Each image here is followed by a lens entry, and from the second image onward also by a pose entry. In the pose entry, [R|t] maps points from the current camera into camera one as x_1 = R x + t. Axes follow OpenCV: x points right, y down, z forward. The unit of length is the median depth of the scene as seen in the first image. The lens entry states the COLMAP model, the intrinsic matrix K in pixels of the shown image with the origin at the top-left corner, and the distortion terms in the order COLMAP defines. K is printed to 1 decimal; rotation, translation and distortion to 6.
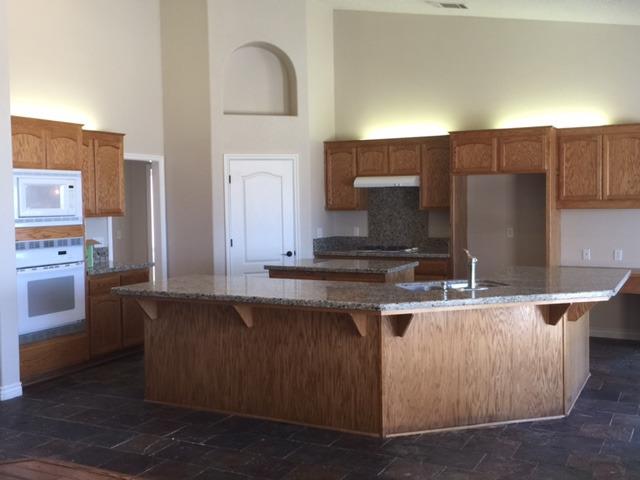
lens RADIAL K [[719.3, 0, 314.8], [0, 719.3, 237.7], [0, 0, 1]] dist [0.026987, 0.000000]
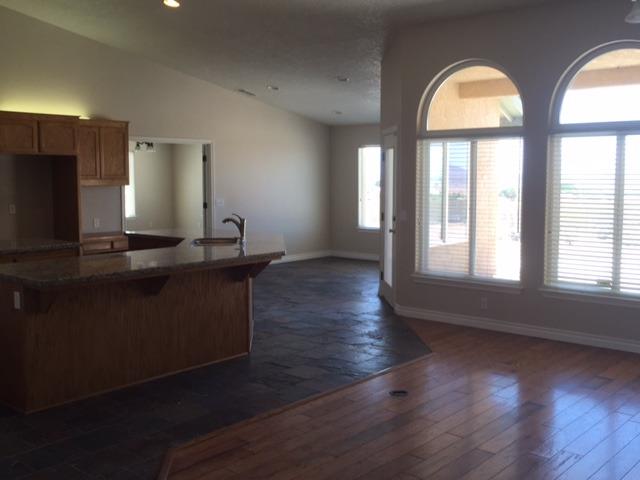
lens RADIAL K [[719.3, 0, 321.5], [0, 719.3, 238.1], [0, 0, 1]] dist [0.026987, 0.000000]
pose [[0.214354, -0.075190, 0.973858, -0.711321], [0.048807, 0.996612, 0.066204, -0.013633], [-0.975536, 0.033340, 0.217297, 0.341337]]
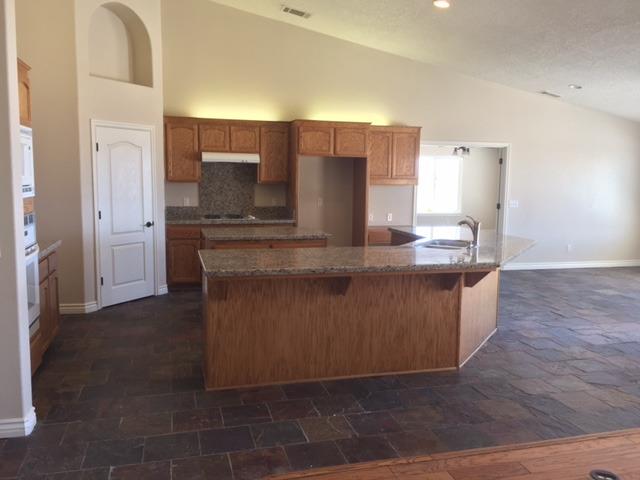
lens RADIAL K [[554.3, 0, 318.8], [0, 554.3, 239.5], [0, 0, 1]] dist [0.035146, 0.015552]
pose [[0.727630, -0.053550, 0.683876, -0.439521], [0.009323, 0.997628, 0.068198, -0.008482], [-0.685906, -0.043247, 0.726404, 0.287750]]
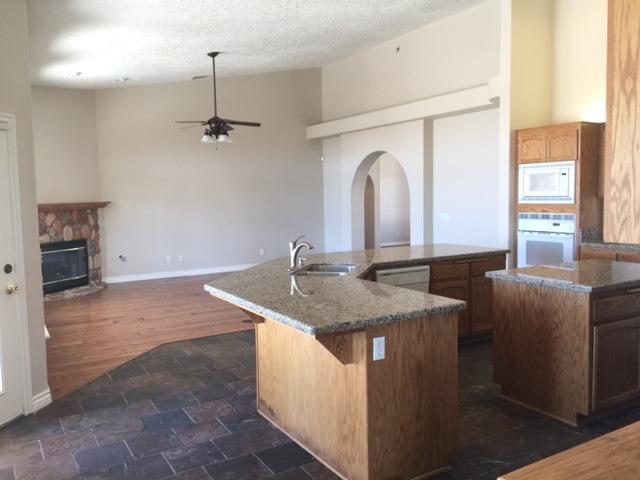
lens RADIAL K [[554.3, 0, 321.1], [0, 554.3, 241.7], [0, 0, 1]] dist [0.035146, 0.015552]
pose [[-0.532560, 0.096773, -0.840842, 0.766930], [-0.014630, 0.992241, 0.123463, -0.069735], [0.846266, 0.078053, -0.527012, 1.206474]]
